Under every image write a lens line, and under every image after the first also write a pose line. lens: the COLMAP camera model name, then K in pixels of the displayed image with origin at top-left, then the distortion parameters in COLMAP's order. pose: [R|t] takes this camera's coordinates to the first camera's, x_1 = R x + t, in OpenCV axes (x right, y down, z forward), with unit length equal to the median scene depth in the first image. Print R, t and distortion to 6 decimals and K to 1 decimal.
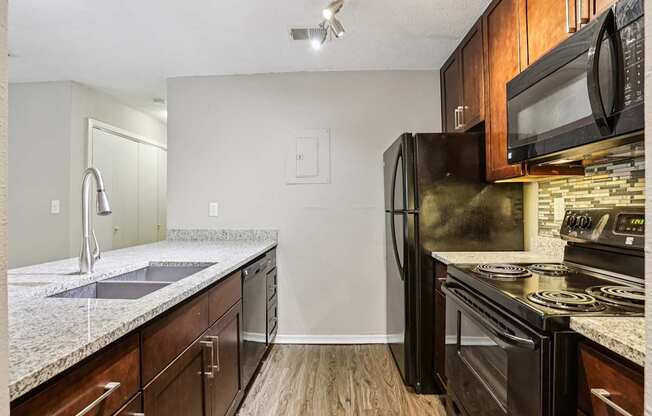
lens RADIAL K [[298.1, 0, 326.0], [0, 298.1, 208.0], [0, 0, 1]] dist [-0.001259, 0.000106]
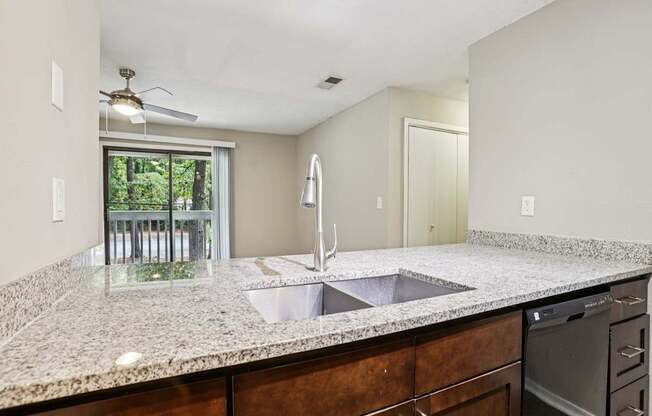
lens RADIAL K [[312.3, 0, 326.0], [0, 312.3, 208.0], [0, 0, 1]] dist [-0.028146, 0.001022]
pose [[0.475171, 0.007201, -0.879864, 0.053907], [-0.002160, 0.999973, 0.007017, 0.010145], [0.879891, -0.001434, 0.475173, 0.411158]]
